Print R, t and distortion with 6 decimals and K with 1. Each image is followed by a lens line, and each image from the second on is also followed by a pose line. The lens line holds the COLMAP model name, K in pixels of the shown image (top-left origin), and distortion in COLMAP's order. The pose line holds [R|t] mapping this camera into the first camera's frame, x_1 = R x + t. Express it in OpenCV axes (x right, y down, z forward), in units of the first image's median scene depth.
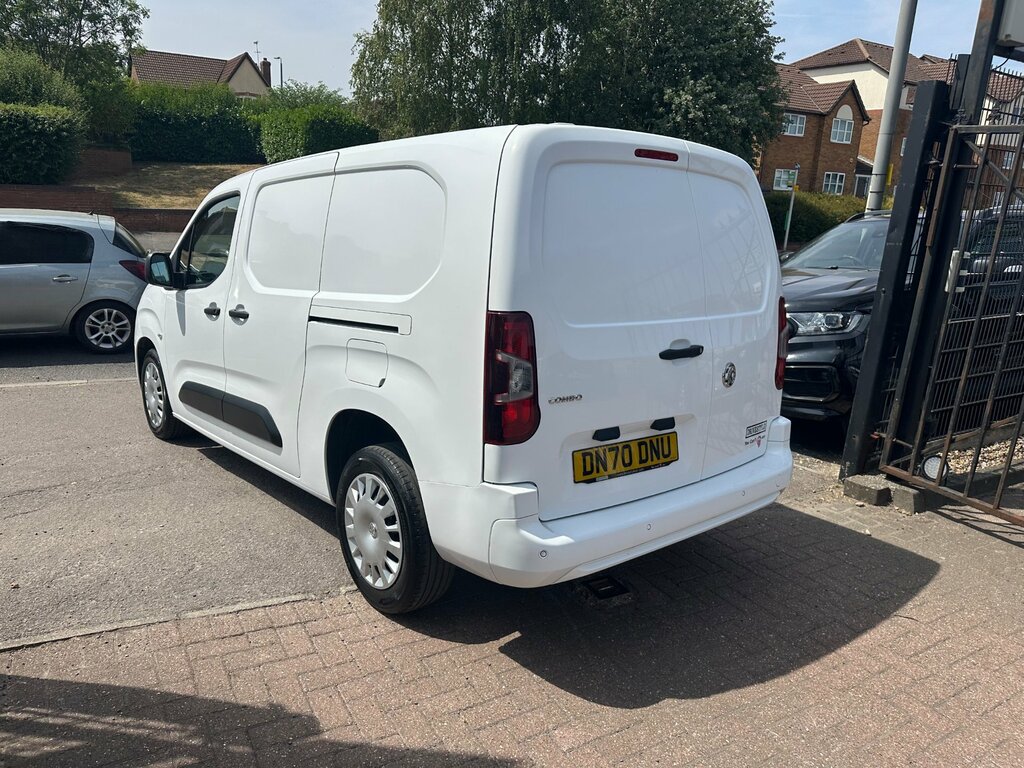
lens RADIAL K [[707.7, 0, 510.8], [0, 707.7, 376.0], [0, 0, 1]] dist [0.029452, -0.031833]
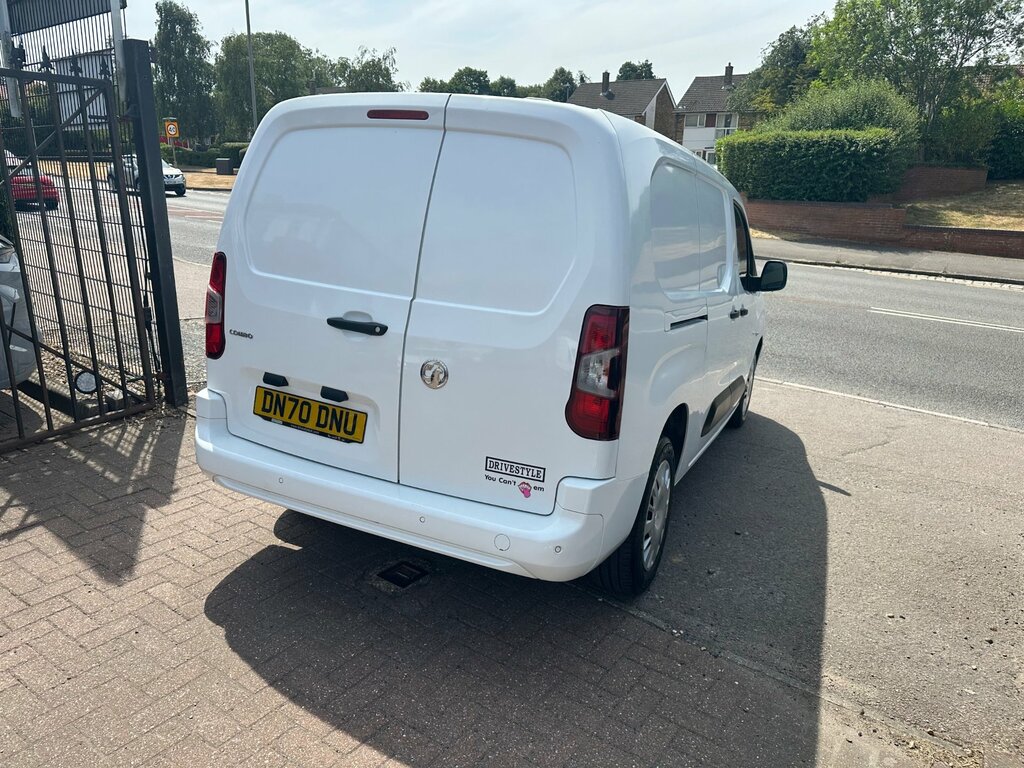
lens RADIAL K [[707.7, 0, 510.8], [0, 707.7, 376.0], [0, 0, 1]] dist [0.029452, -0.031833]
pose [[0.439735, 0.211194, -0.872943, 1.102170], [-0.237765, 0.964656, 0.113611, -0.117485], [0.866084, 0.157597, 0.474407, 0.709177]]
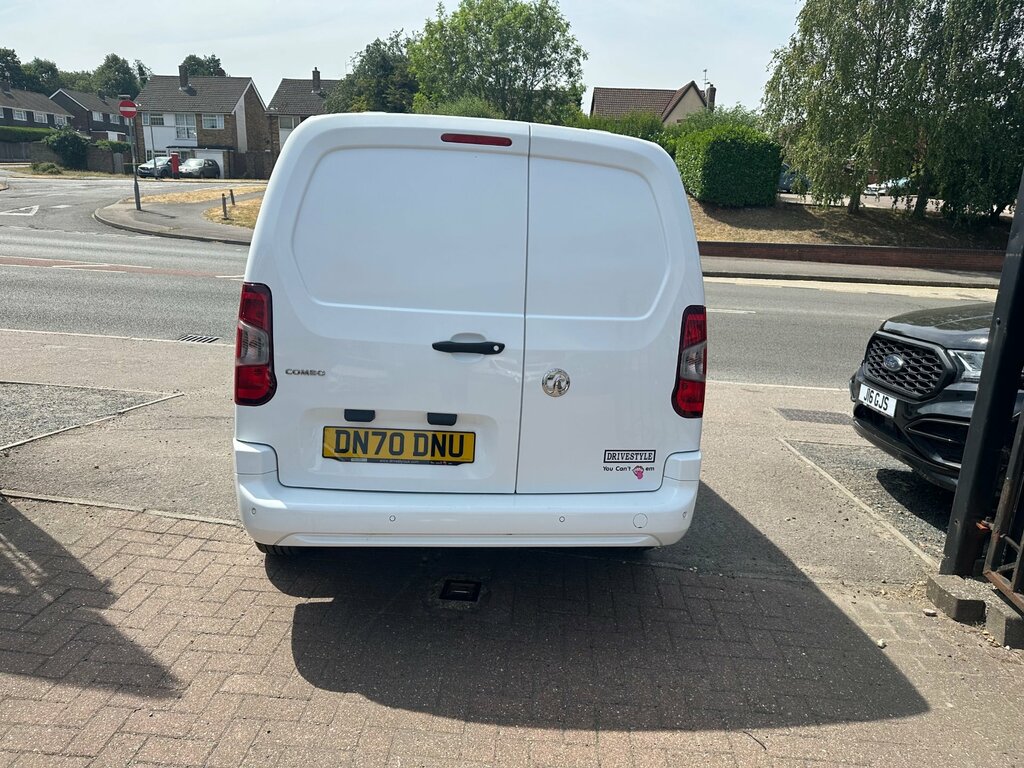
lens RADIAL K [[706.6, 0, 515.6], [0, 706.6, 371.3], [0, 0, 1]] dist [0.029540, -0.027643]
pose [[0.839622, 0.116748, -0.530477, 0.756566], [-0.134790, 0.990863, 0.004728, -0.013273], [0.526182, 0.067533, 0.847686, 0.229525]]
